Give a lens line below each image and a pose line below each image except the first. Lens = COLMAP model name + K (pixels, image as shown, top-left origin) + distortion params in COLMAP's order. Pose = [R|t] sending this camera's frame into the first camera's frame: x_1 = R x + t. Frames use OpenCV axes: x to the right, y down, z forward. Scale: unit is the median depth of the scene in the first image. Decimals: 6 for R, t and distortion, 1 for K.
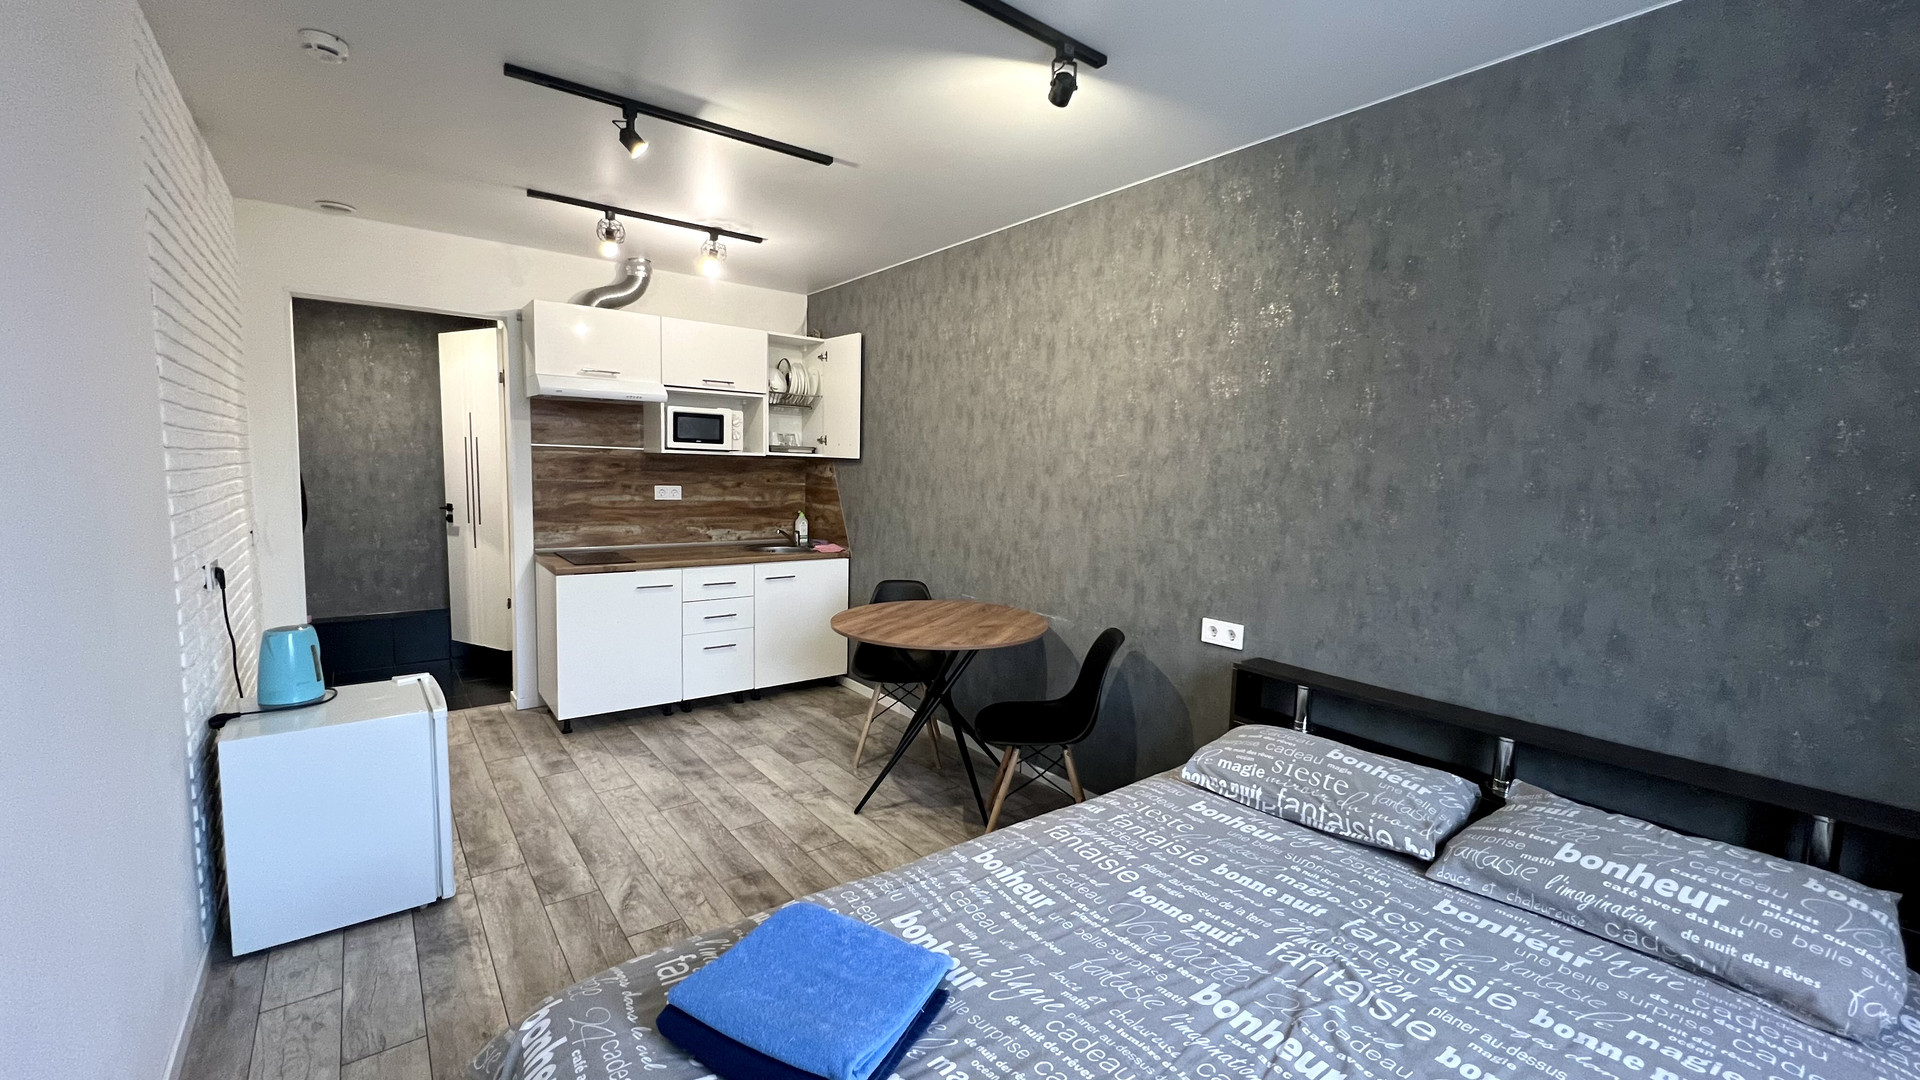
lens RADIAL K [[769.2, 0, 960.0], [0, 769.2, 540.0], [0, 0, 1]] dist [0.000045, 0.000002]
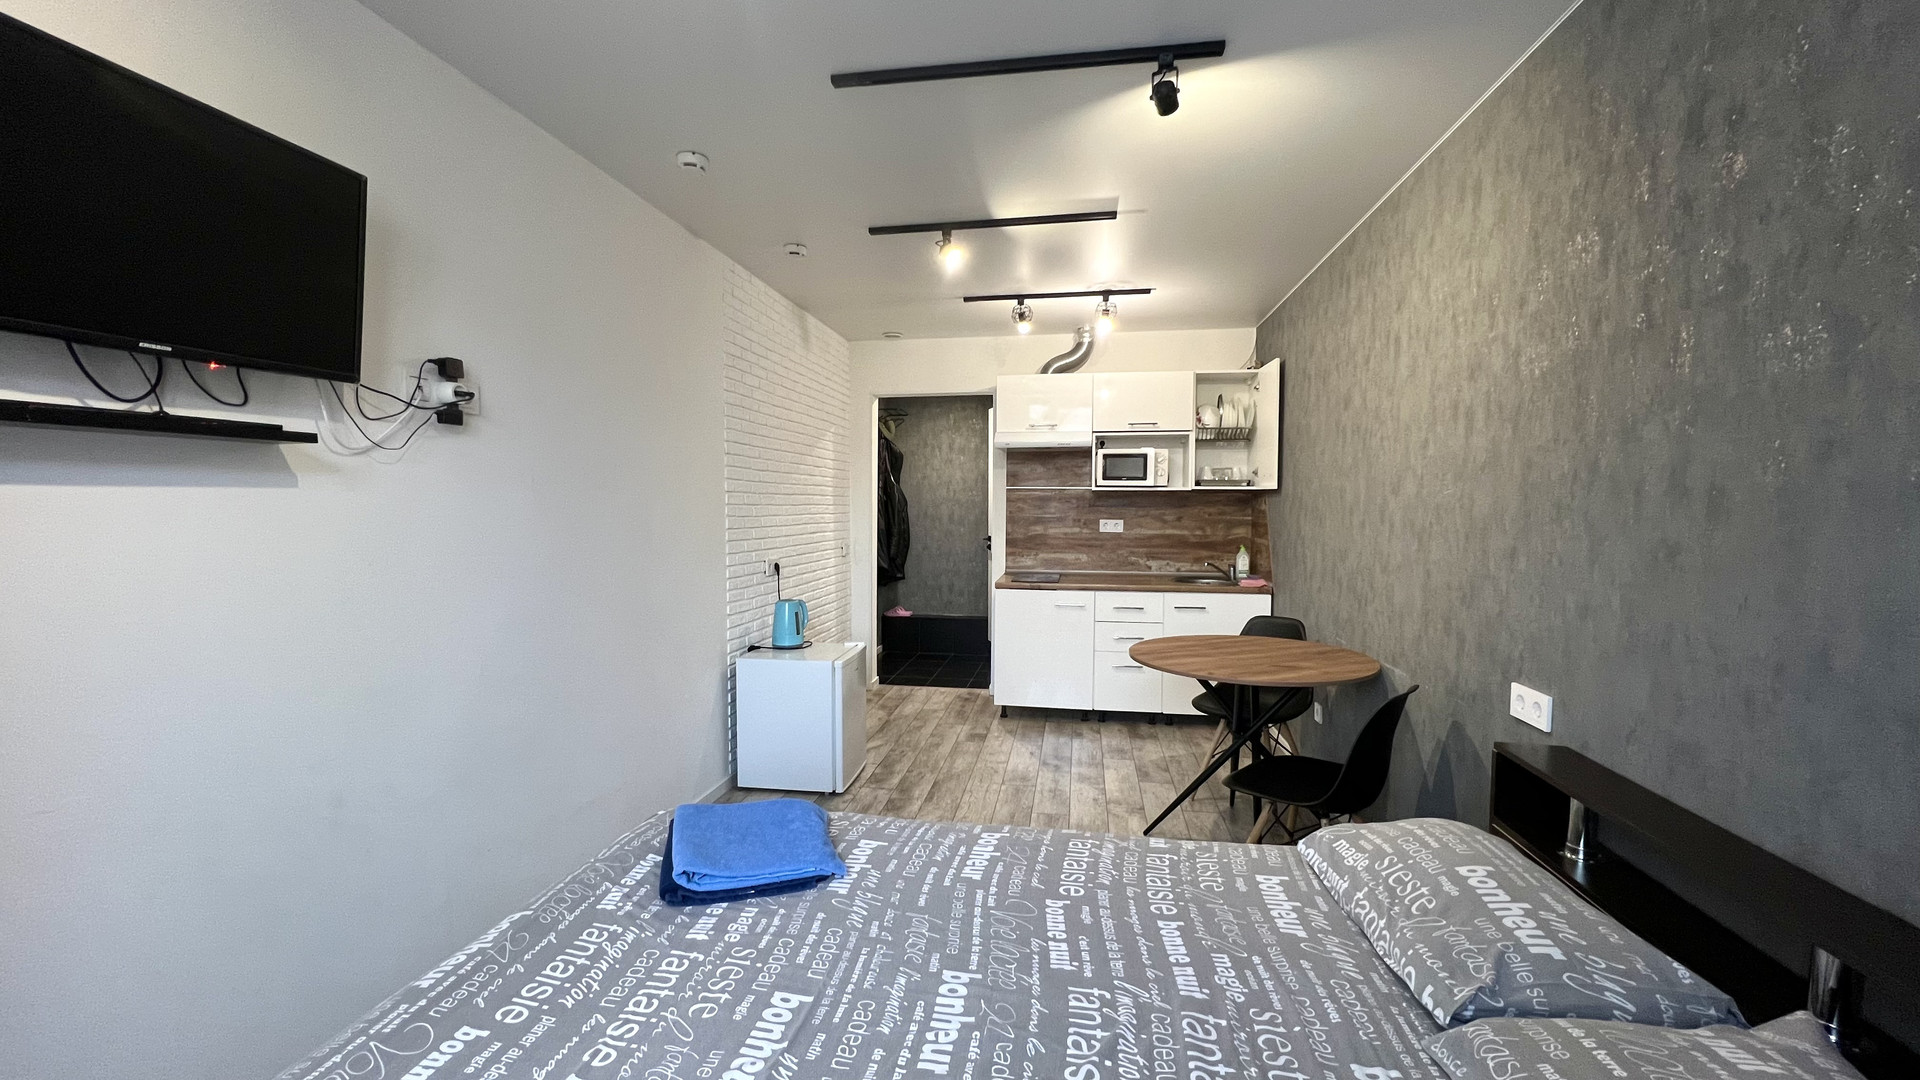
lens RADIAL K [[769.2, 0, 960.0], [0, 769.2, 540.0], [0, 0, 1]] dist [0.000045, 0.000002]
pose [[0.678842, 0.009281, -0.734226, 0.431357], [-0.055428, 0.997715, -0.038636, 0.021636], [0.732190, 0.066924, 0.677805, 0.109359]]
